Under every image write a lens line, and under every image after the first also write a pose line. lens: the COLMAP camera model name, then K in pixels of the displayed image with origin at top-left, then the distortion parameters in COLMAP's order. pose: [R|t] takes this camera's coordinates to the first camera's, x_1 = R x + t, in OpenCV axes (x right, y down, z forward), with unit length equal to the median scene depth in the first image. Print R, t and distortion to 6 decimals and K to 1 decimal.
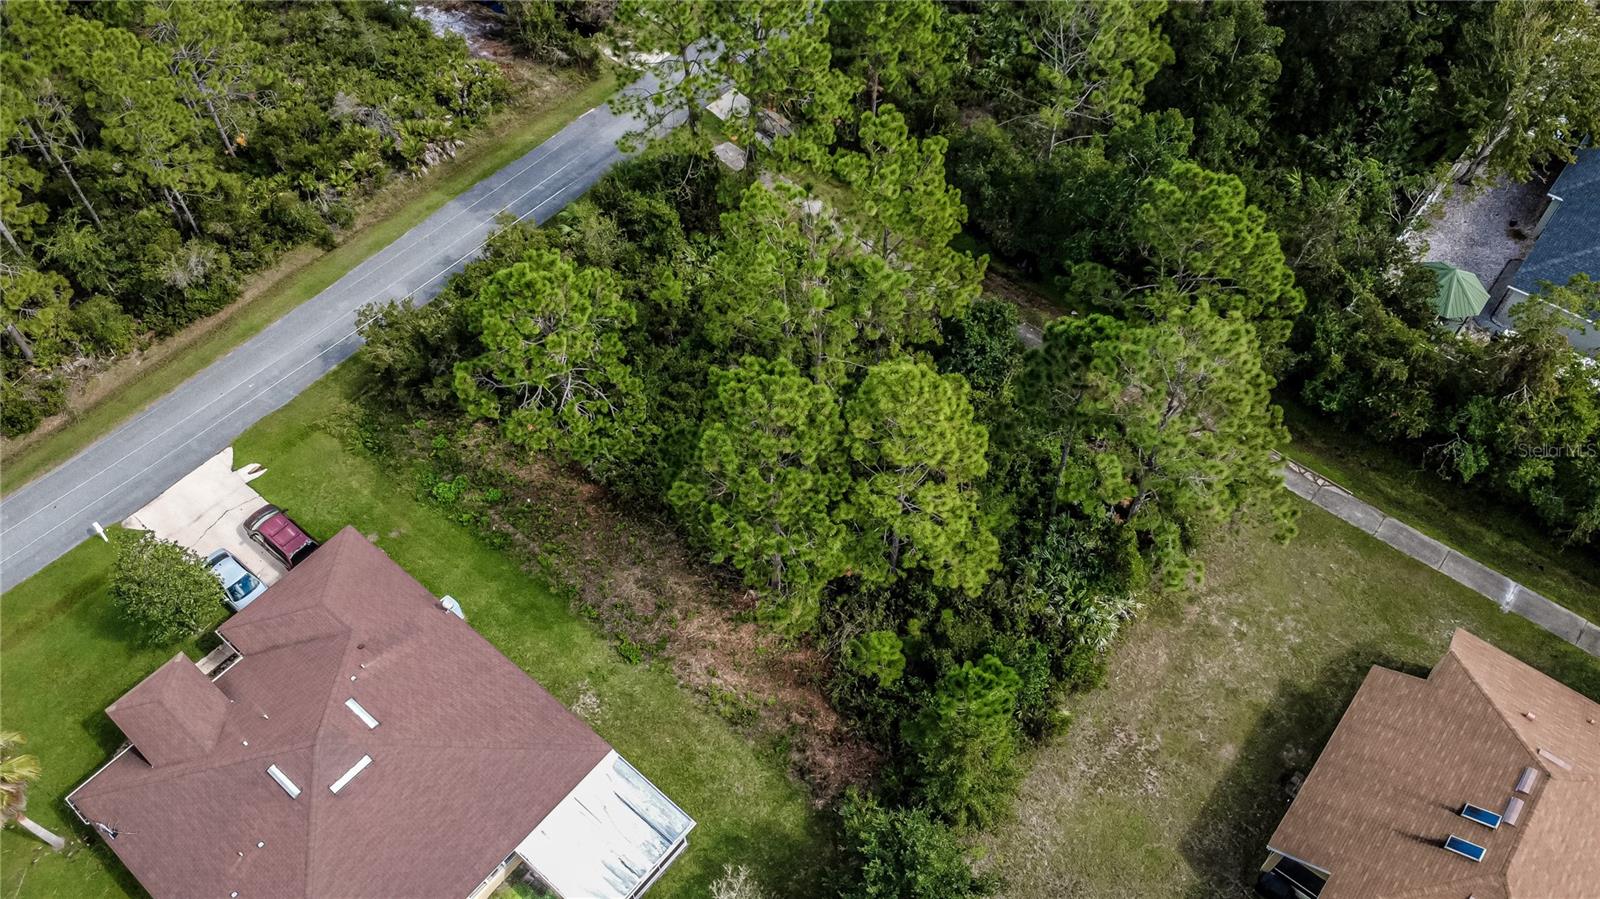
lens RADIAL K [[1173.7, 0, 798.6], [0, 1173.7, 447.5], [0, 0, 1]] dist [-0.005253, 0.005896]
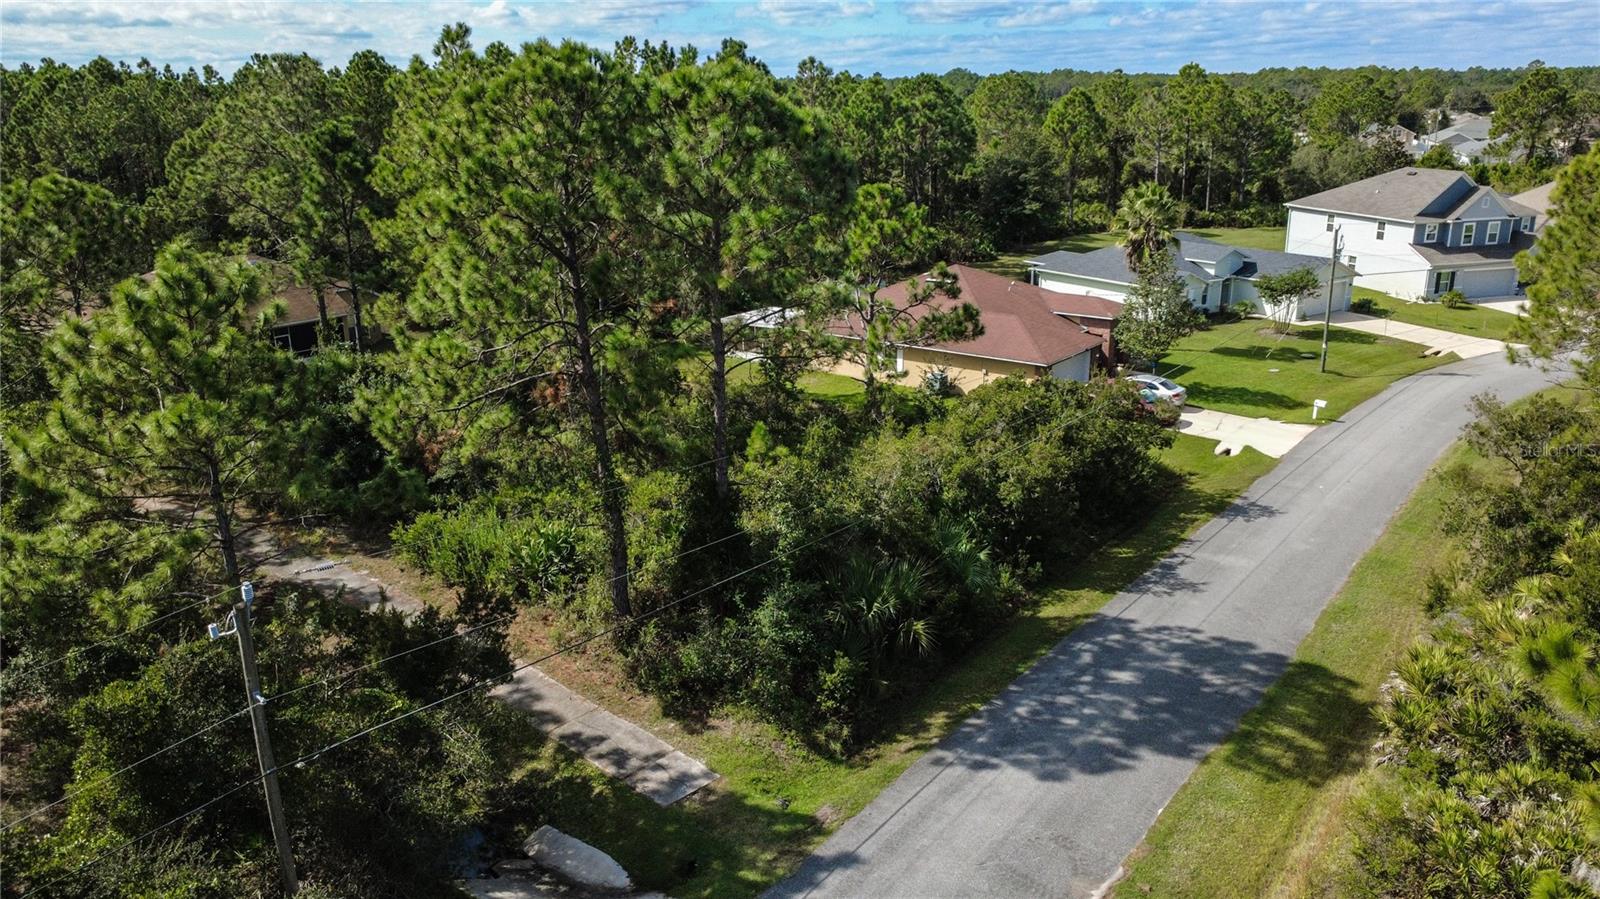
lens RADIAL K [[1173.7, 0, 800.5], [0, 1173.7, 442.4], [0, 0, 1]] dist [-0.005253, 0.005896]
pose [[-0.999096, 0.037266, -0.020453, -0.132268], [-0.005746, 0.358319, 0.933582, -0.857543], [0.042120, 0.932855, -0.357781, 1.376285]]
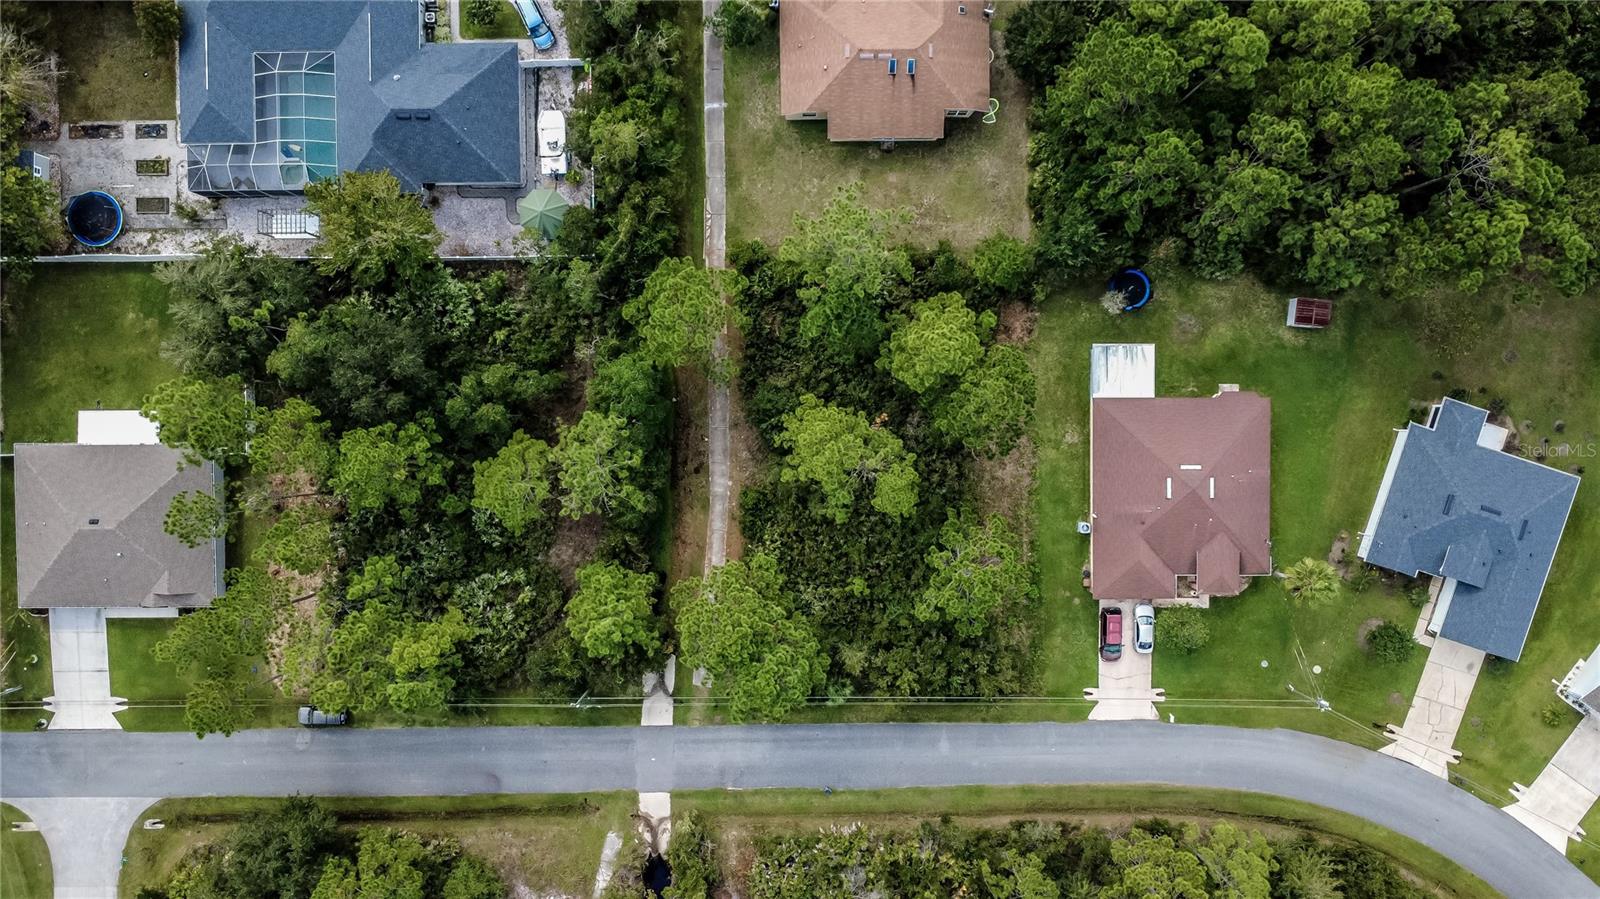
lens RADIAL K [[1173.7, 0, 800.5], [0, 1173.7, 443.5], [0, 0, 1]] dist [-0.005253, 0.005896]
pose [[-0.644236, -0.764777, -0.008764, 0.114846], [0.606791, -0.518059, 0.602843, -1.158532], [-0.465581, 0.383055, 0.797812, -0.345222]]
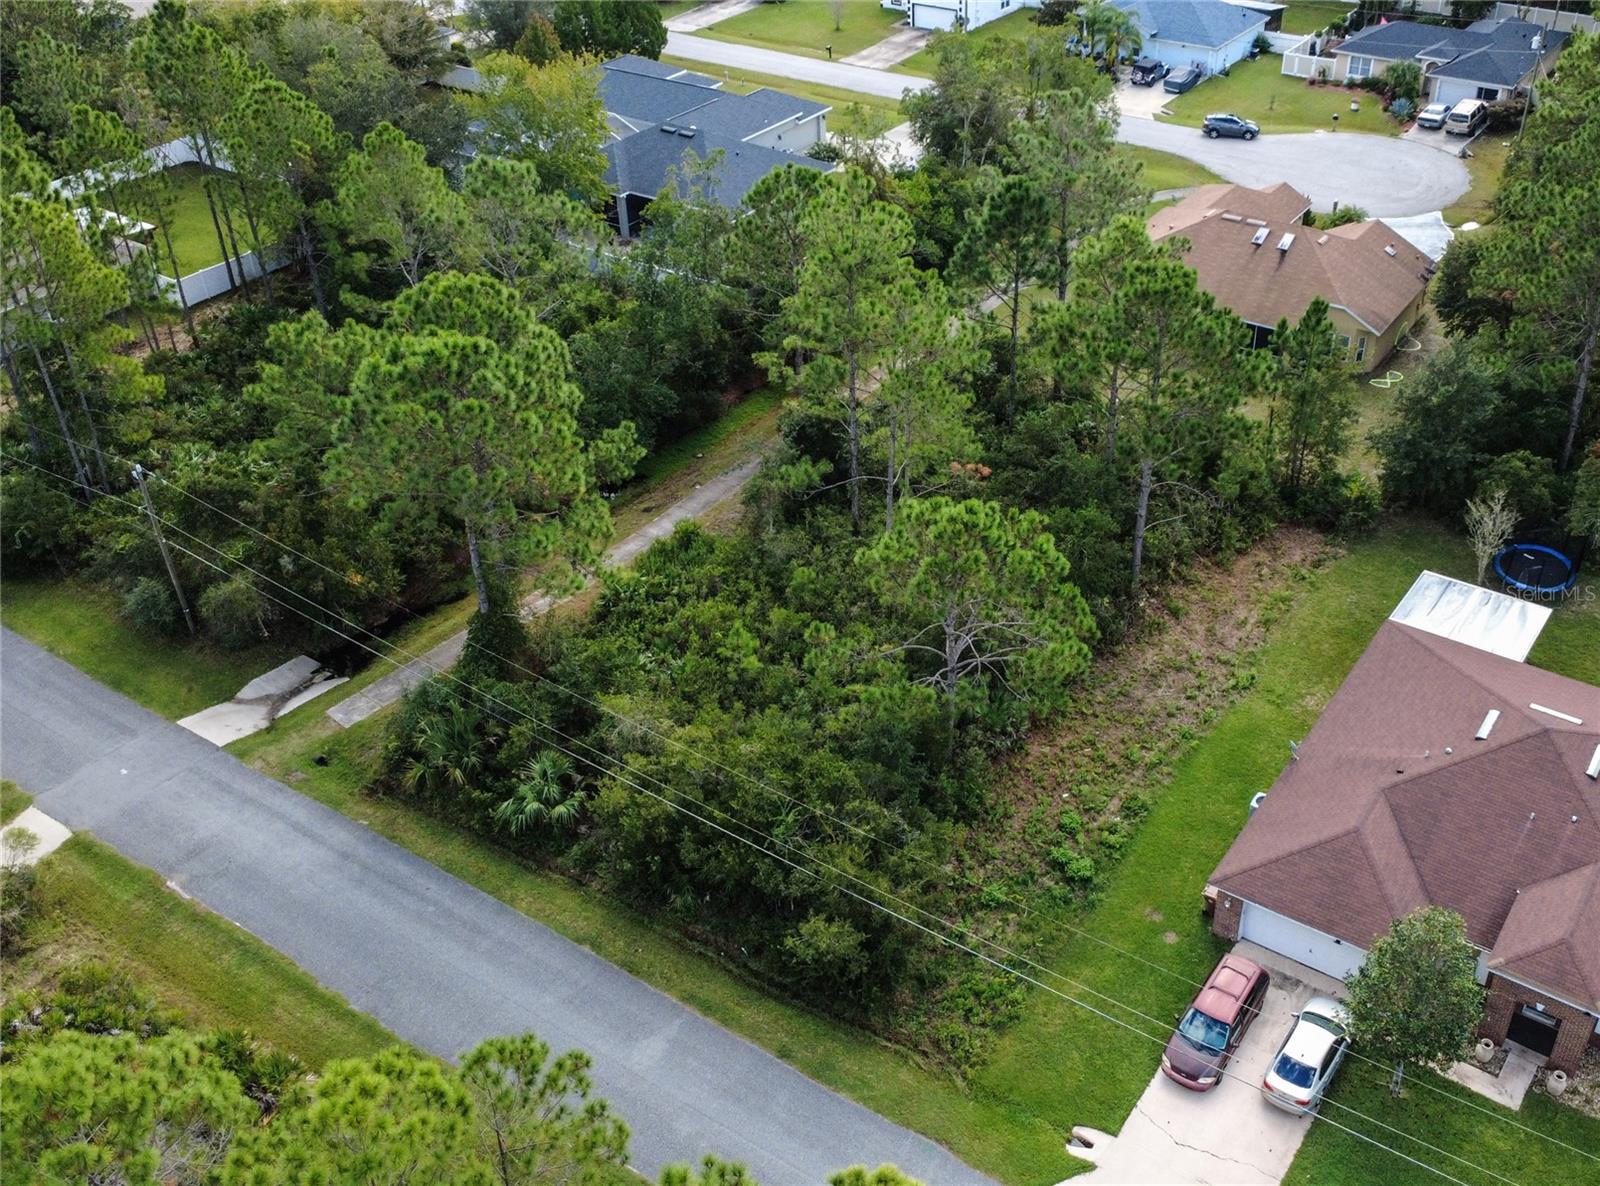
lens RADIAL K [[1561.1, 0, 911.7], [0, 1561.1, 559.5], [0, 0, 1]] dist [-0.001345, 0.000000]
pose [[-0.111597, -0.539848, 0.834332, -0.998278], [0.790170, 0.460941, 0.403938, -0.519874], [-0.602643, 0.704342, 0.375132, 0.594826]]
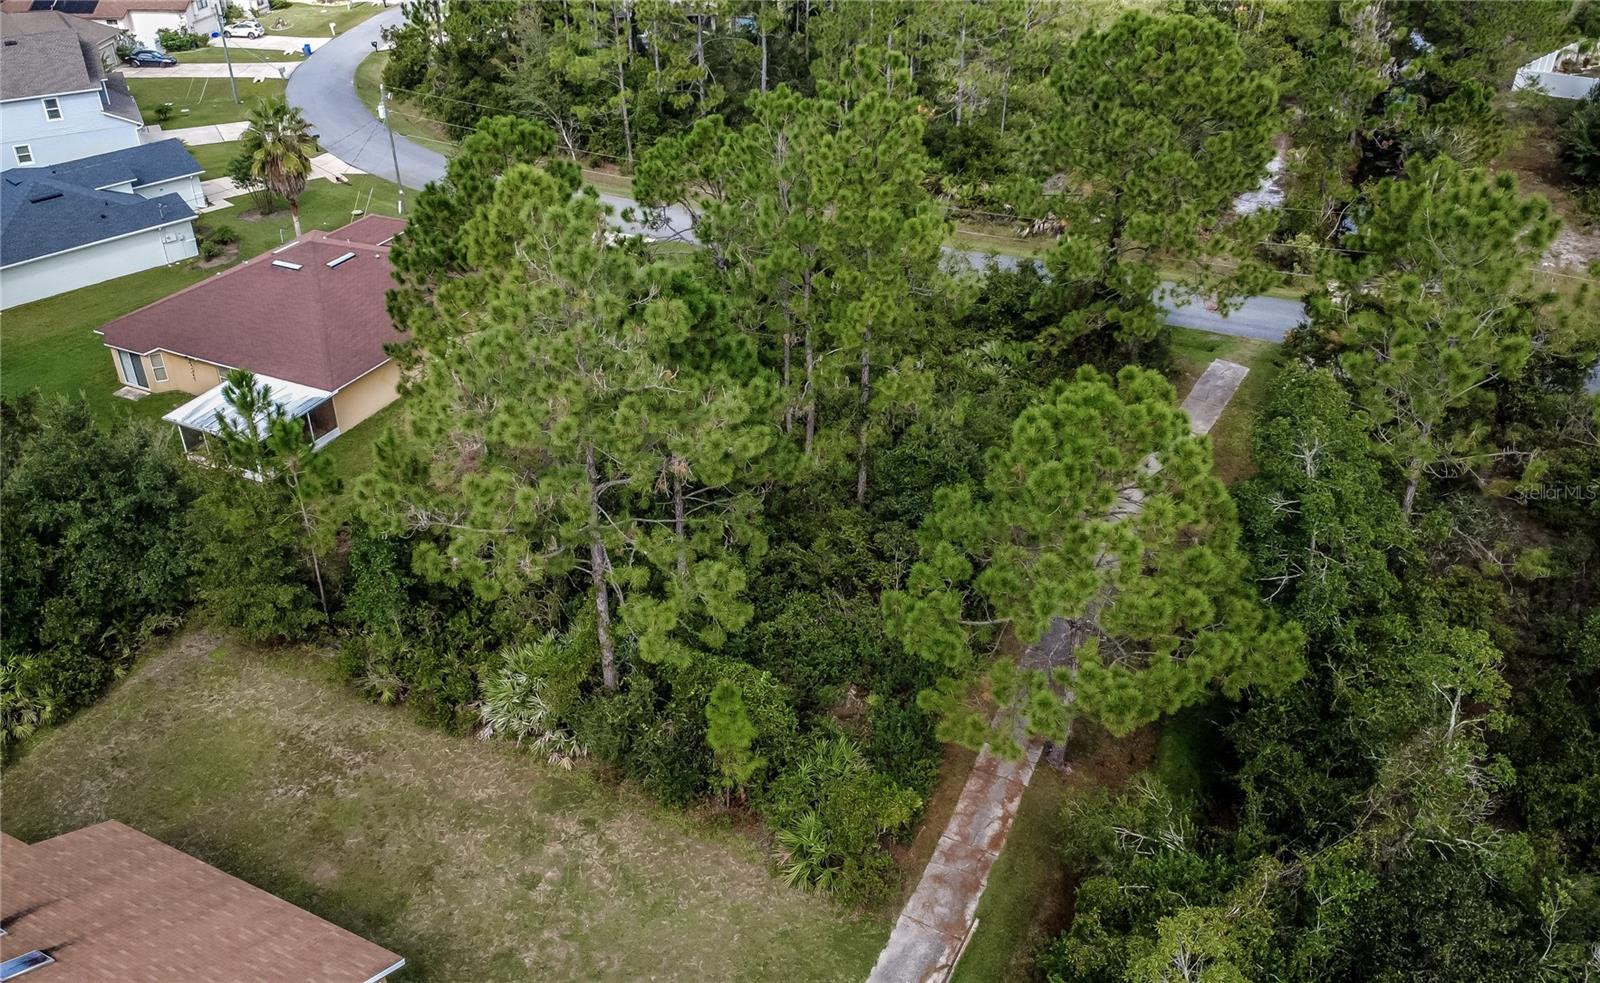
lens RADIAL K [[1278.0, 0, 725.5], [0, 1278.0, 491.0], [0, 0, 1]] dist [-0.007329, 0.009138]
pose [[0.208745, 0.519969, -0.828286, 0.781377], [-0.758227, 0.620965, 0.198731, -0.162185], [0.617671, 0.586545, 0.523878, 0.555691]]
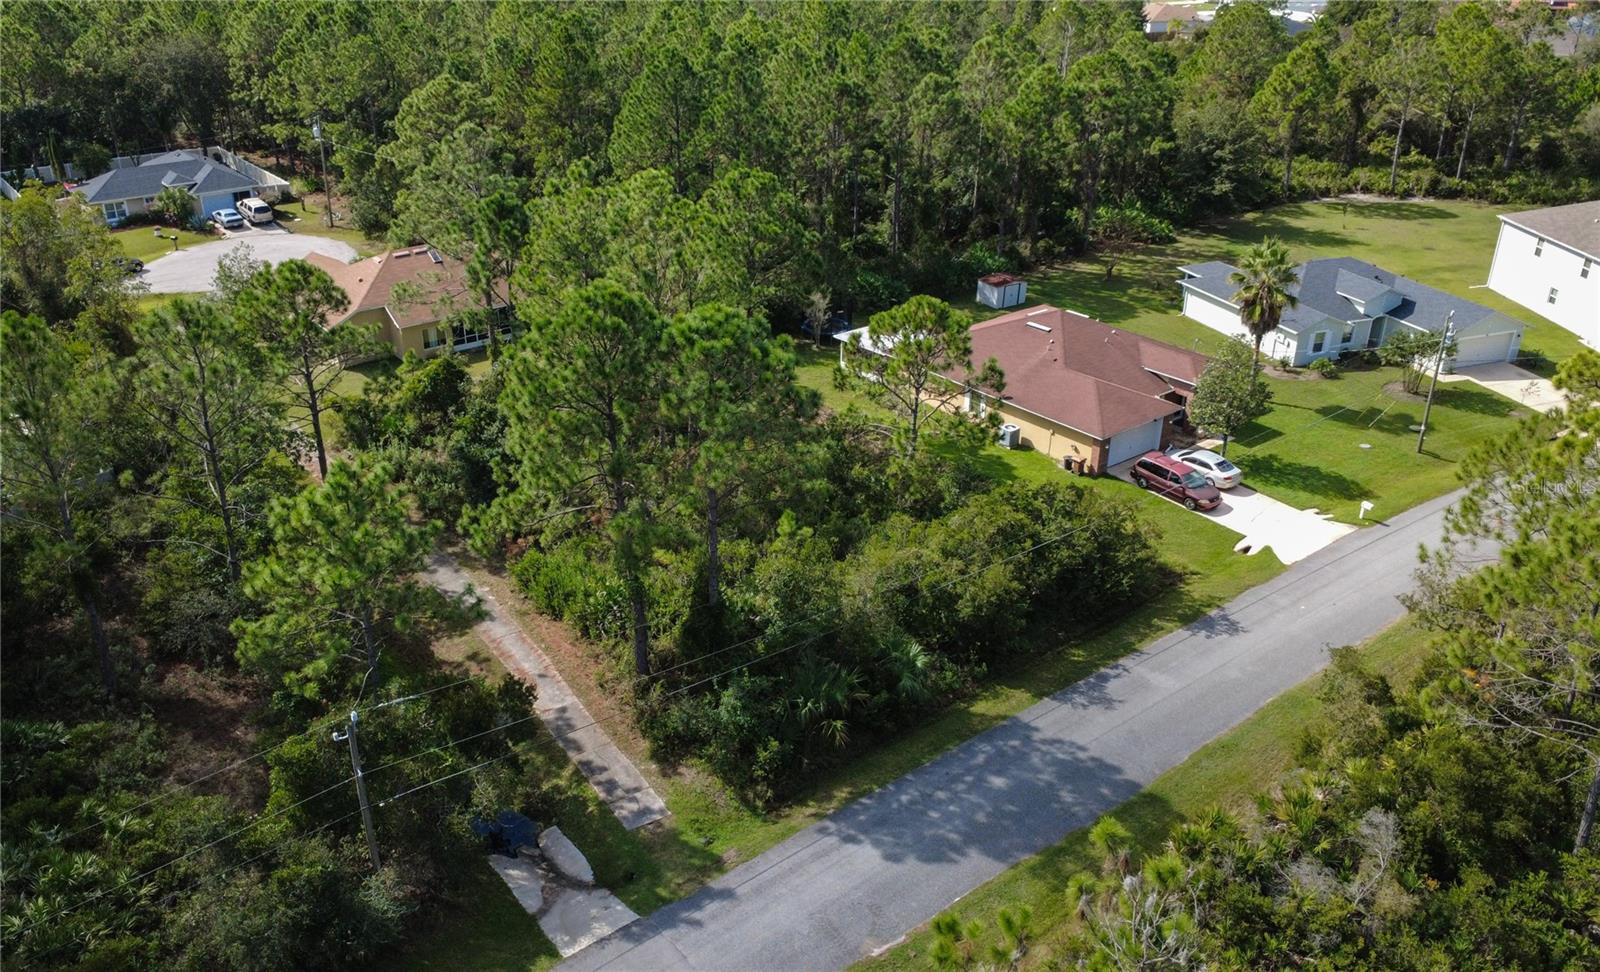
lens RADIAL K [[1278.0, 0, 738.6], [0, 1278.0, 468.0], [0, 0, 1]] dist [-0.007329, 0.009138]
pose [[-0.972057, -0.077822, 0.221471, -0.303876], [0.198480, 0.231295, 0.952422, -1.139082], [-0.125345, 0.969766, -0.209386, 1.280599]]
